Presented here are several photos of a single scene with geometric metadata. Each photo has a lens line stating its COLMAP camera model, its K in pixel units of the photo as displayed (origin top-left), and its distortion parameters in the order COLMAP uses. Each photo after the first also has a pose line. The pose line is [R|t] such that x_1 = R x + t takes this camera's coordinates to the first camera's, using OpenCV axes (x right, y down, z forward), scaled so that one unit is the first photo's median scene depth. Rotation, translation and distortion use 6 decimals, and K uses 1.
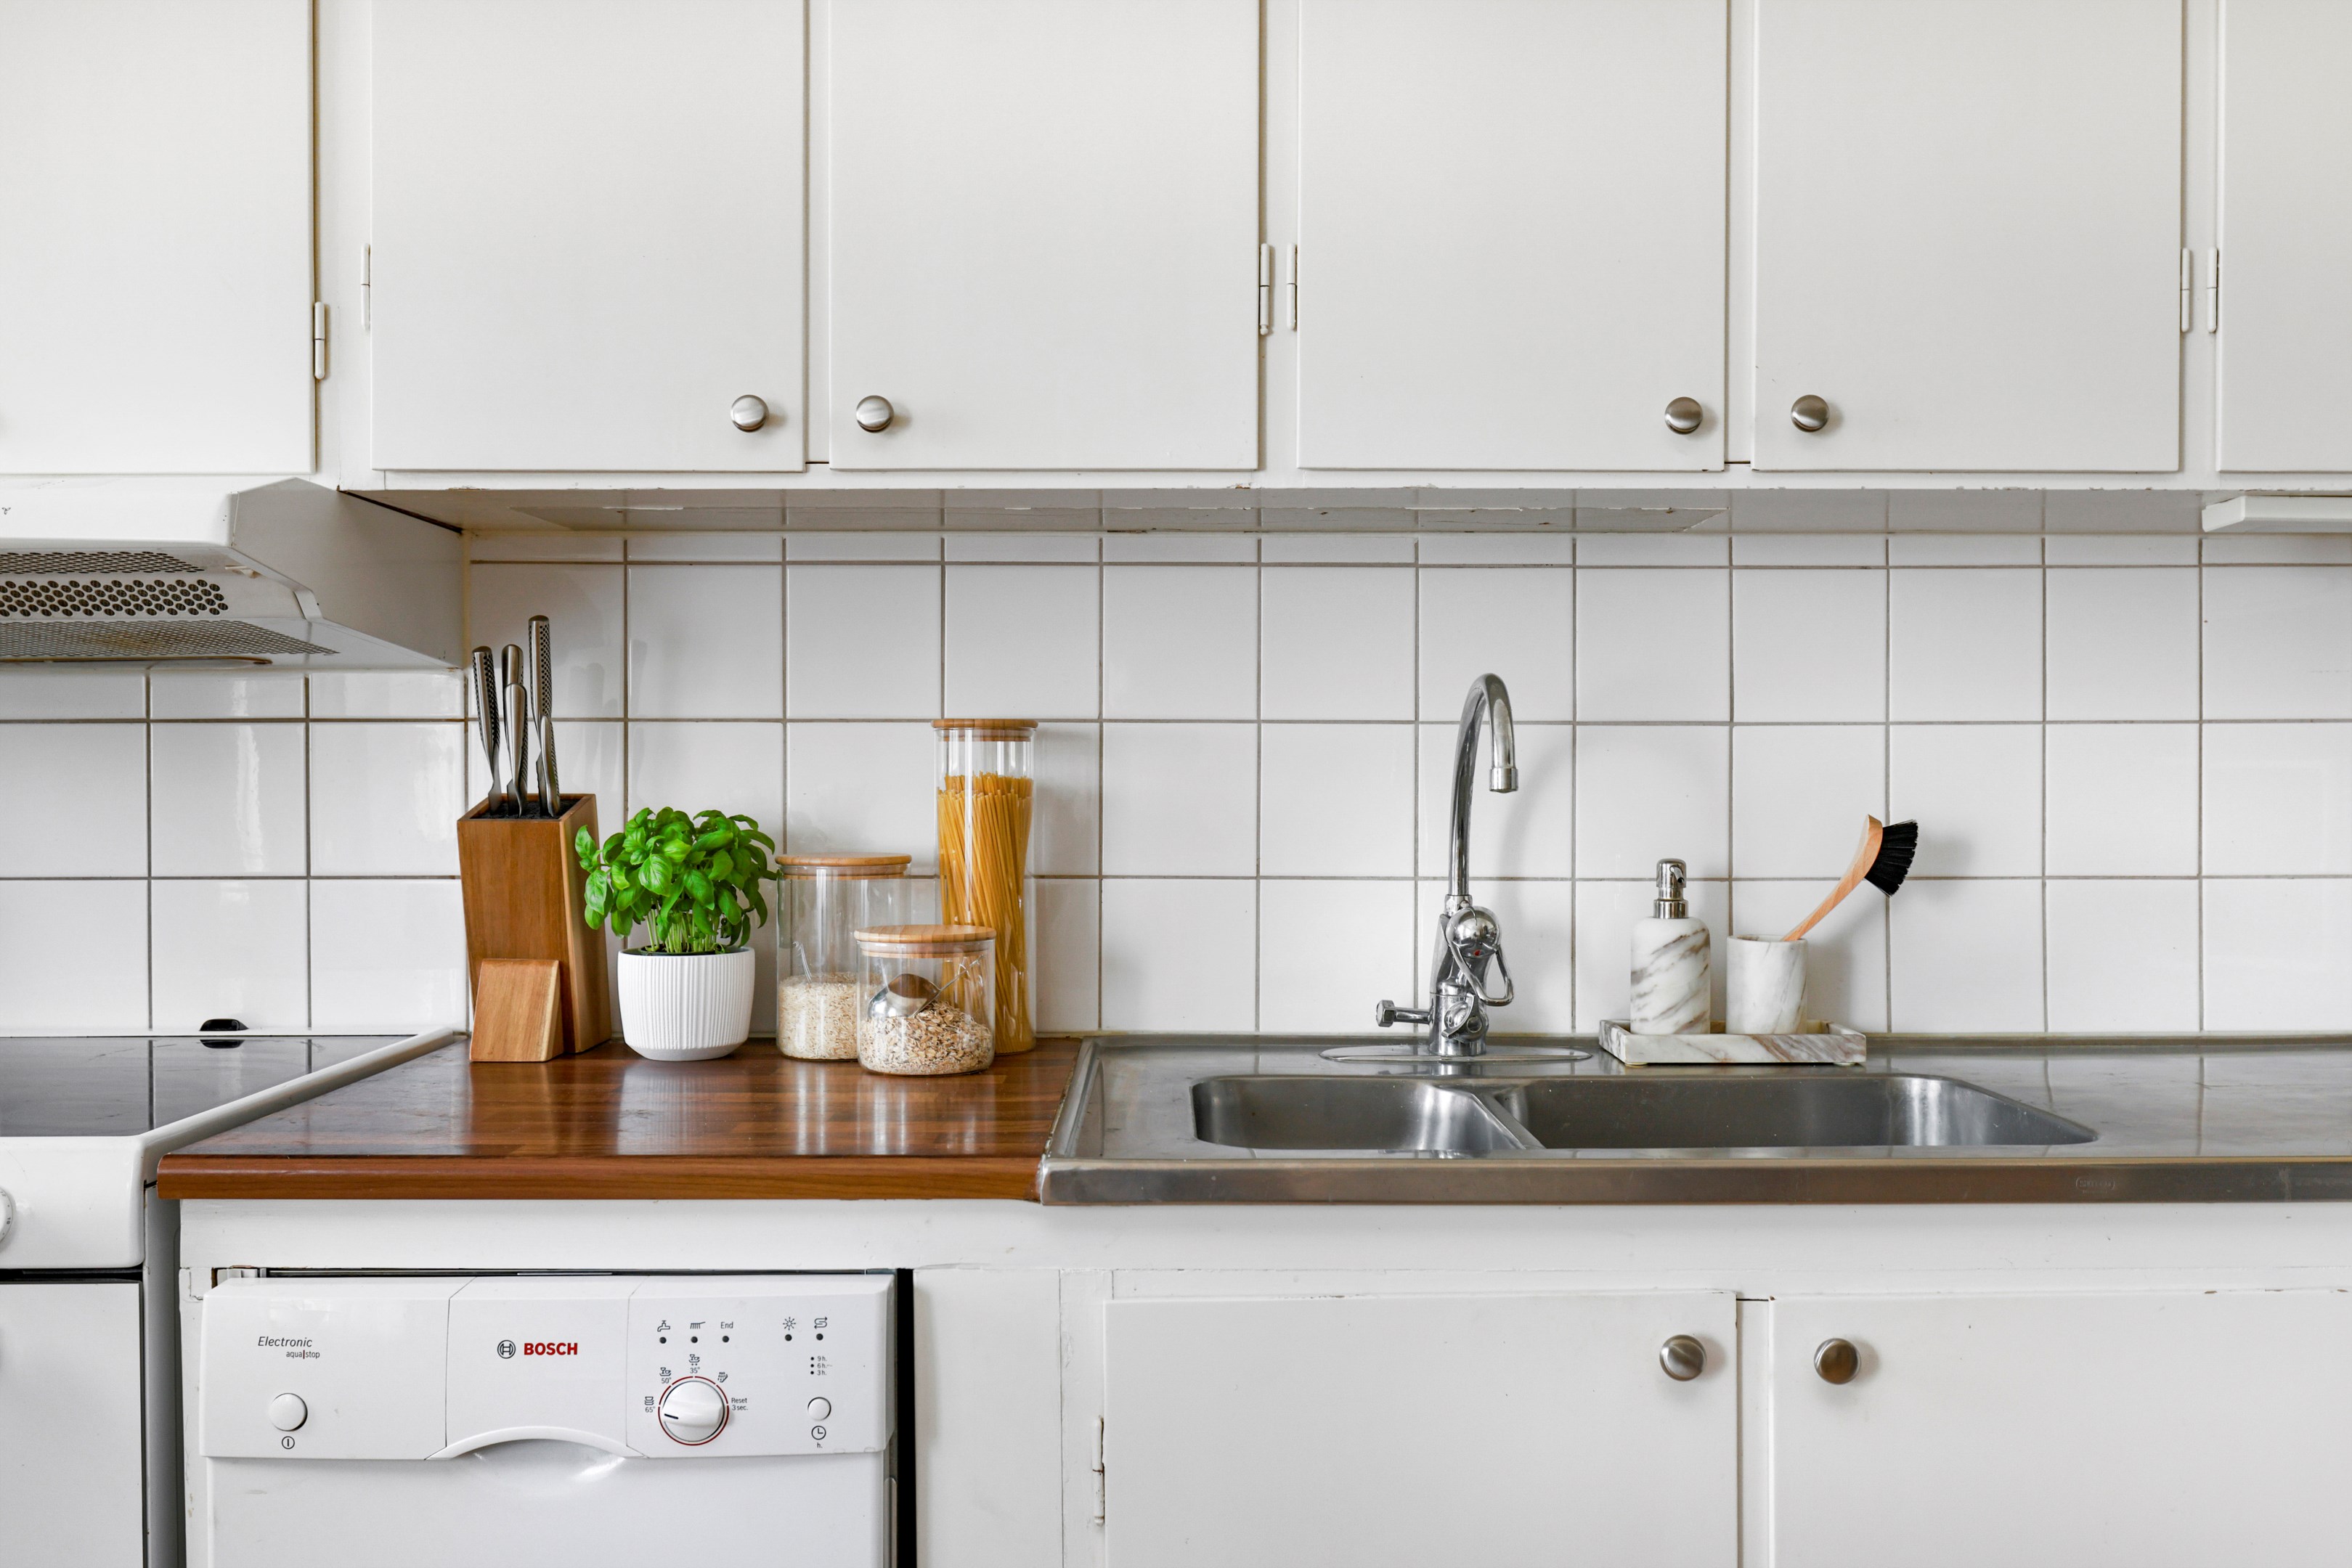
lens RADIAL K [[1905.4, 0, 1176.0], [0, 1905.4, 784.0], [0, 0, 1]] dist [0.002991, 0.003908]
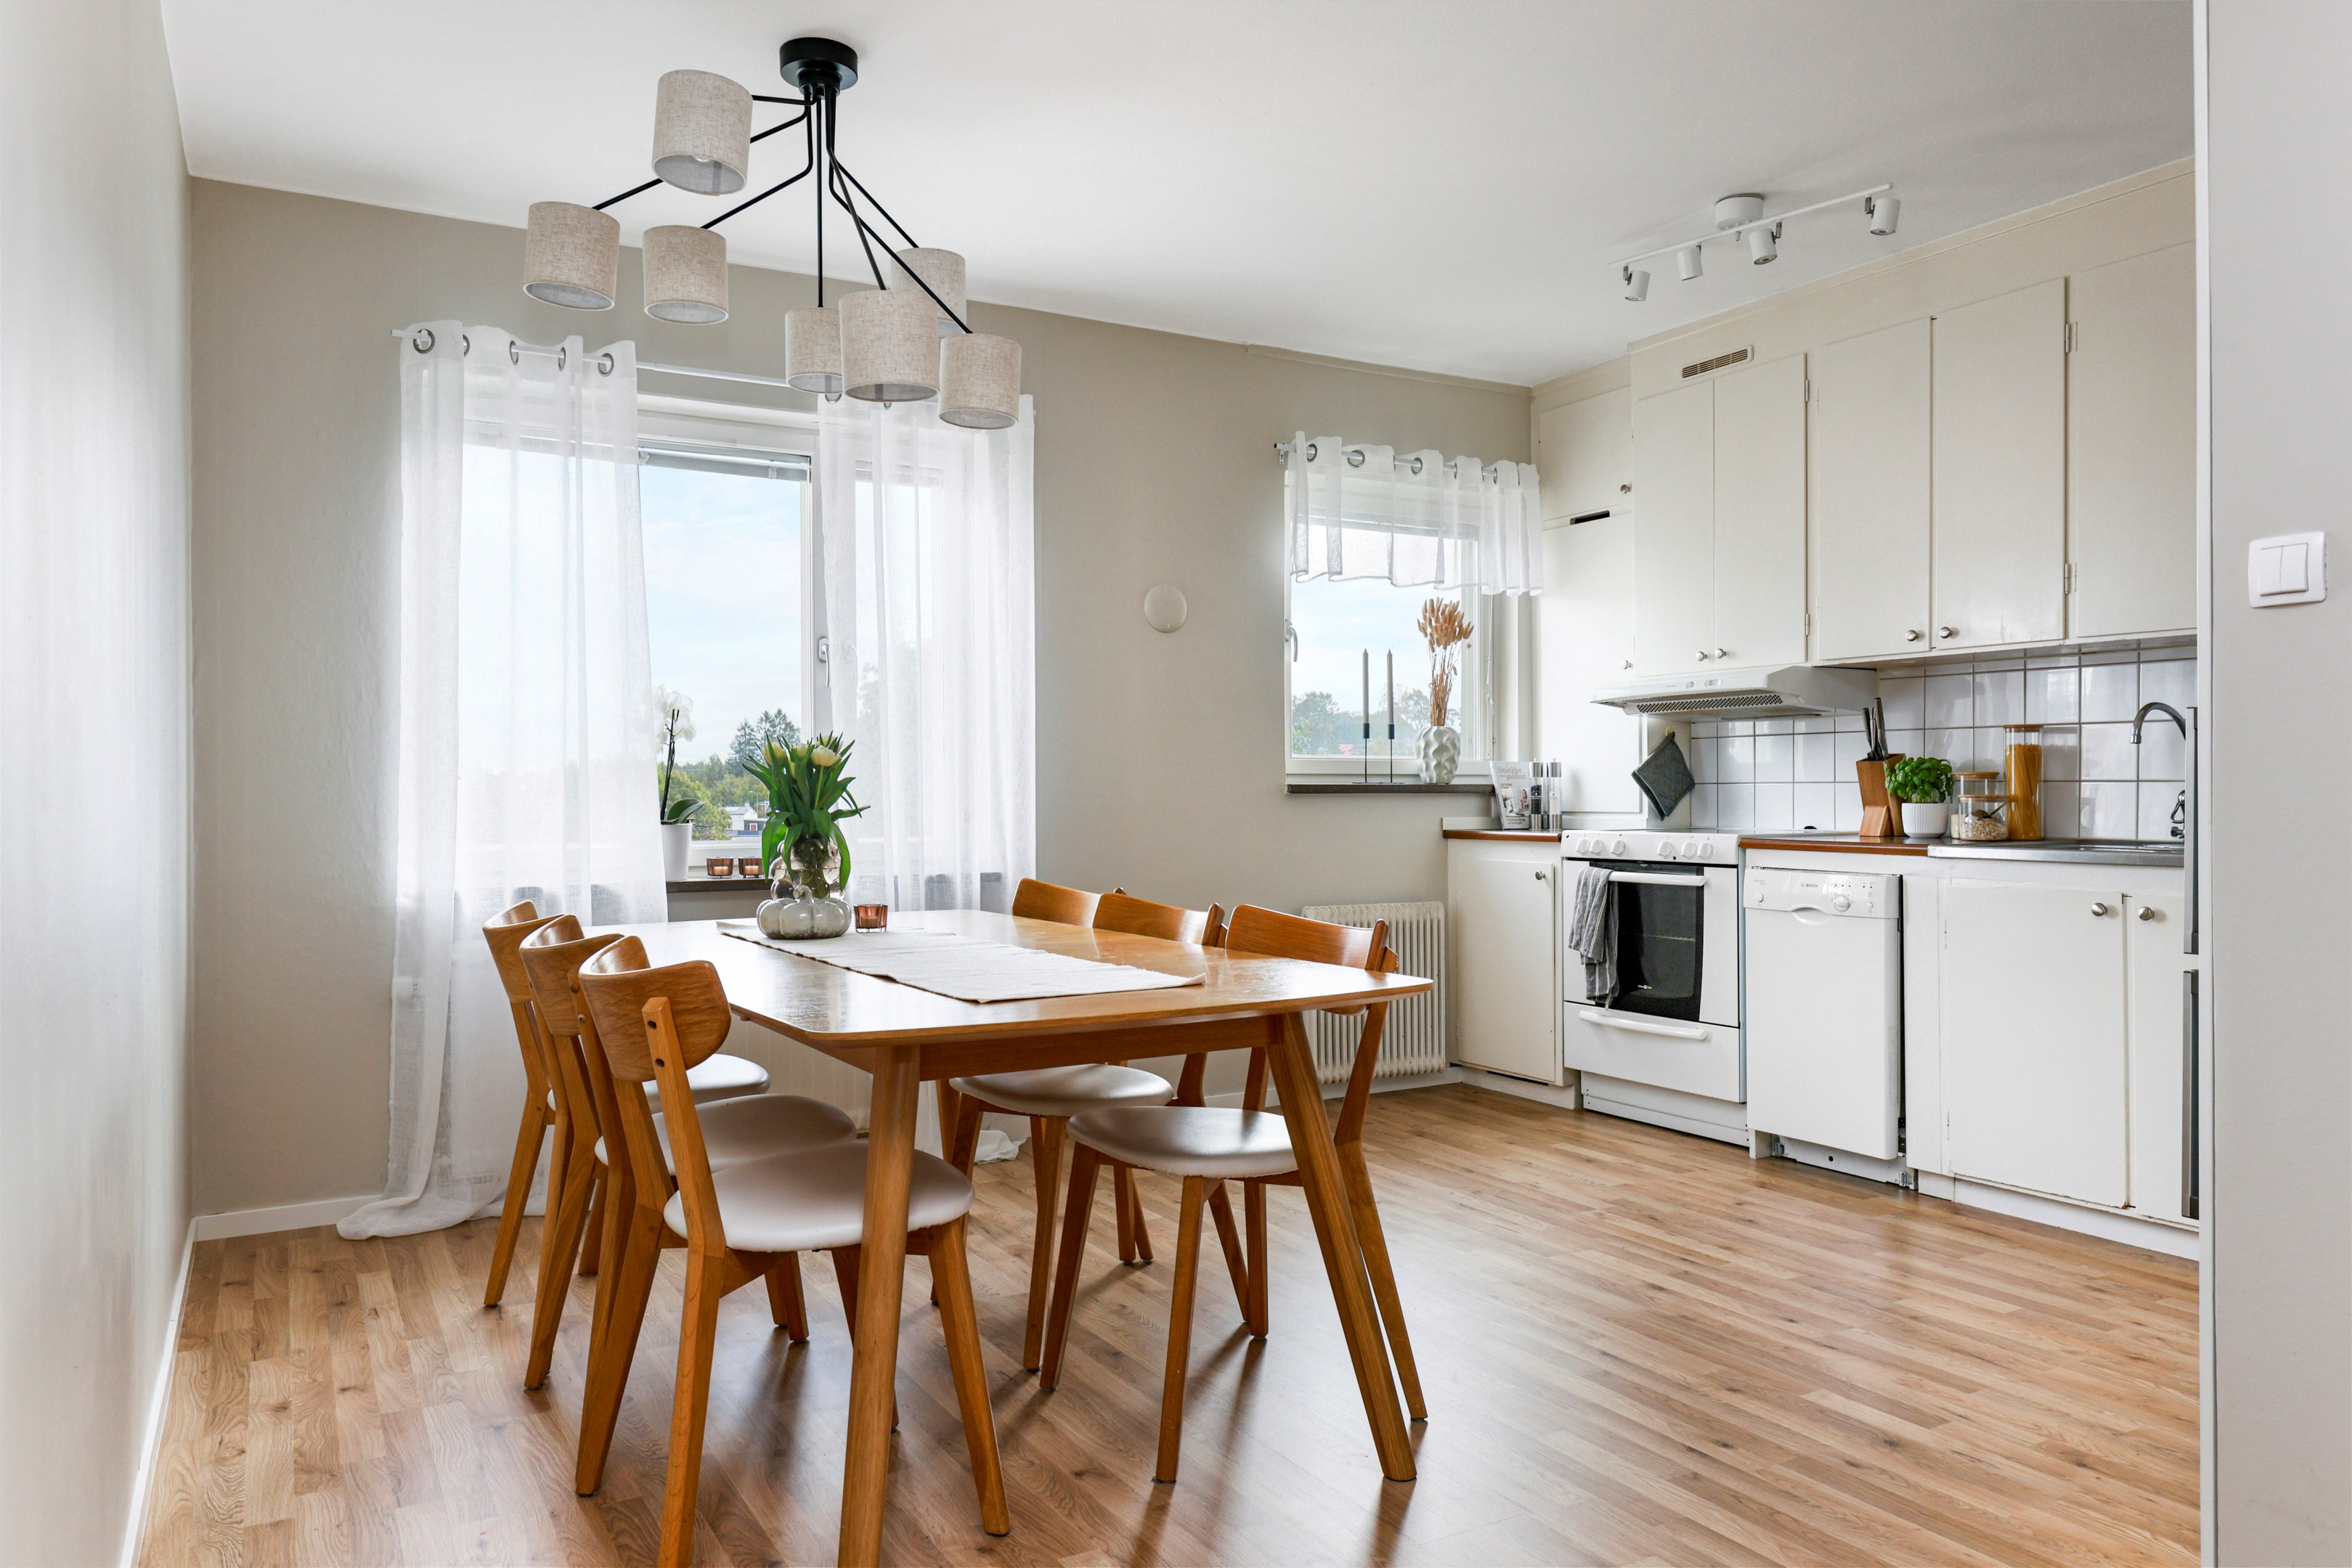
lens RADIAL K [[1601.8, 0, 1176.0], [0, 1601.8, 784.0], [0, 0, 1]] dist [0.000676, 0.000455]
pose [[0.476220, -0.002966, -0.879321, 1.584551], [-0.006726, 0.999953, -0.007015, 0.090072], [0.879301, 0.009255, 0.476177, -1.417693]]
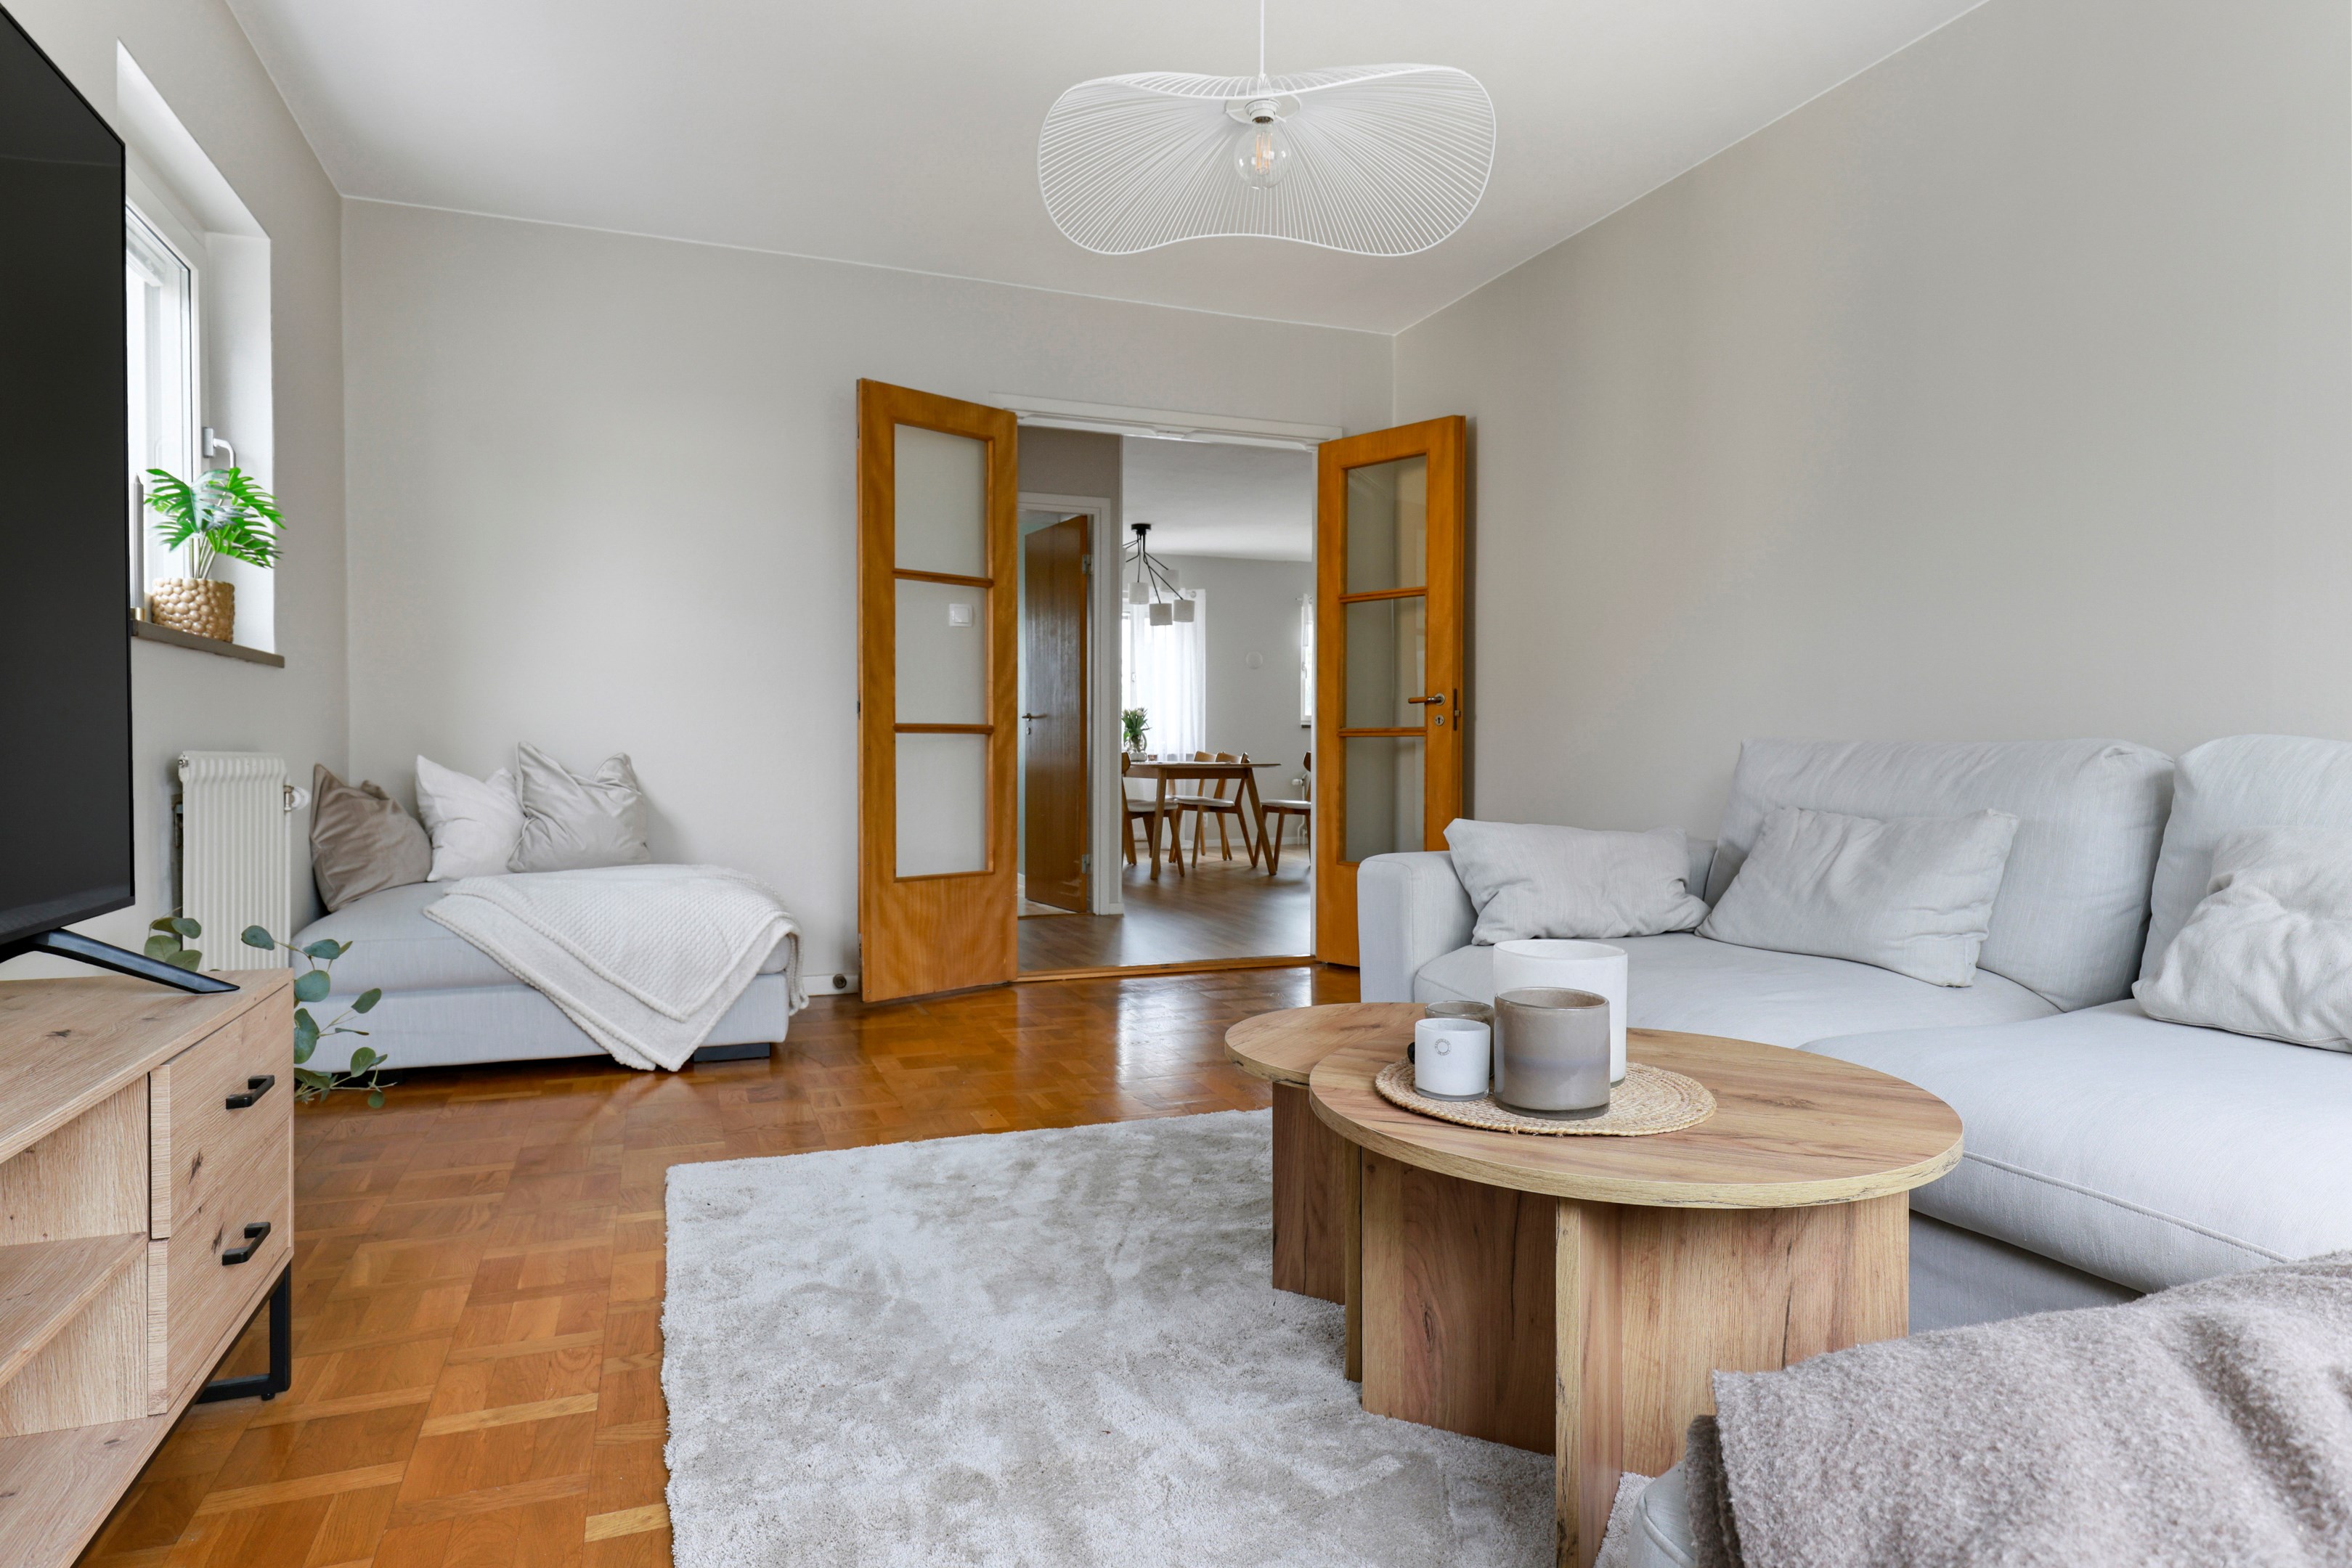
lens RADIAL K [[1349.9, 0, 1176.0], [0, 1349.9, 784.0], [0, 0, 1]] dist [0.000053, -0.000007]
pose [[0.343121, 0.023529, -0.938996, 4.549653], [-0.013237, 0.999708, 0.020213, 0.207637], [0.939198, 0.005494, 0.343333, -2.483819]]
